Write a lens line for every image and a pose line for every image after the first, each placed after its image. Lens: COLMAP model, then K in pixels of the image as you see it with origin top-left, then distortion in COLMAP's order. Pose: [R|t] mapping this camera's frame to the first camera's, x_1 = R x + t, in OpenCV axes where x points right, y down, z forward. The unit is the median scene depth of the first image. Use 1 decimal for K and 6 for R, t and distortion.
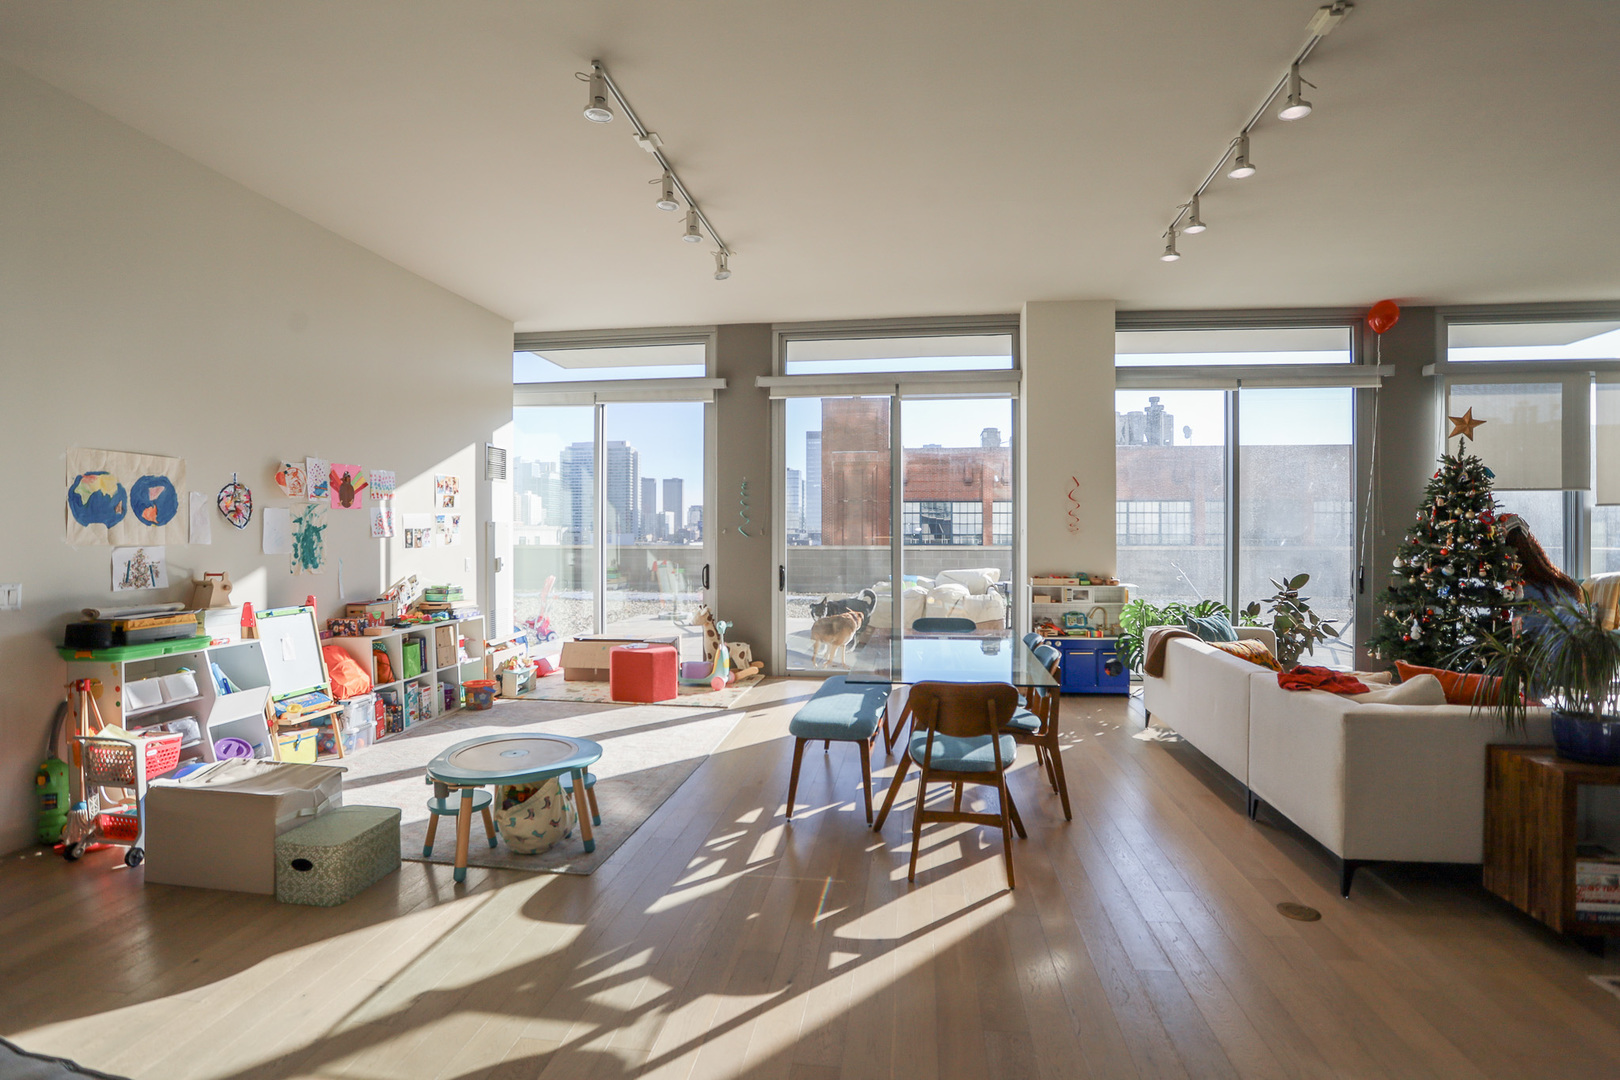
lens RADIAL K [[806.5, 0, 795.1], [0, 806.5, 541.6], [0, 0, 1]] dist [-0.056905, 0.019838]
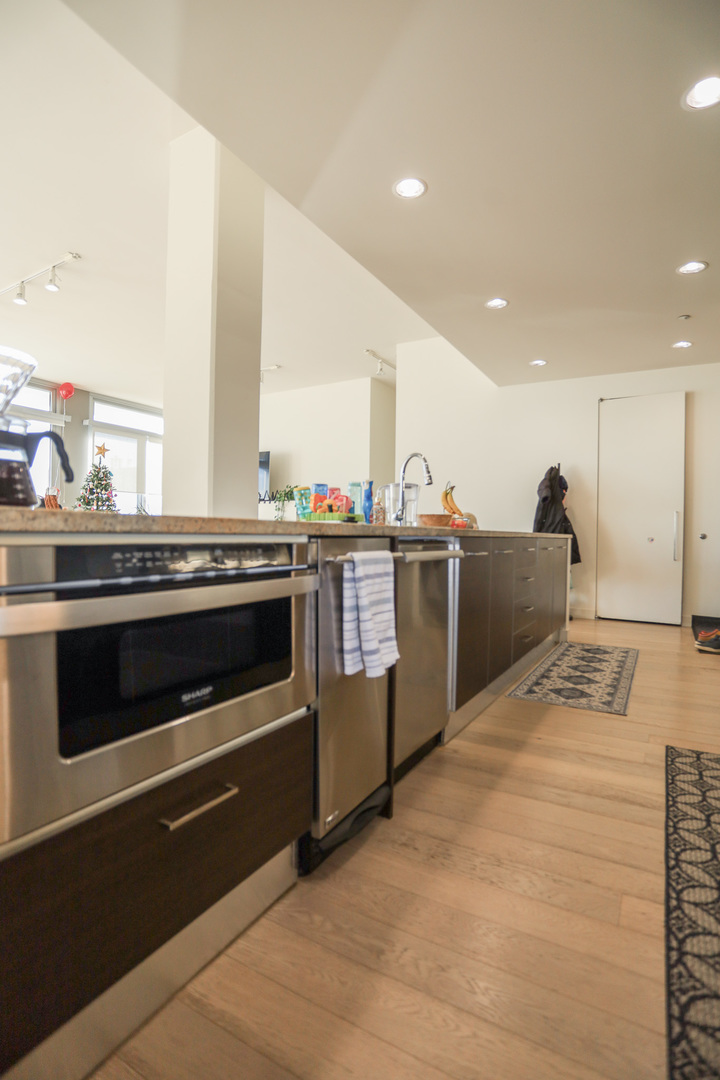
lens RADIAL K [[537.7, 0, 362.6], [0, 537.7, 536.8], [0, 0, 1]] dist [-0.056905, 0.019838]
pose [[0.370793, -0.003012, 0.928711, -0.215728], [-0.001895, 0.999990, 0.004000, 0.077404], [-0.928713, -0.003243, 0.370784, -0.191860]]
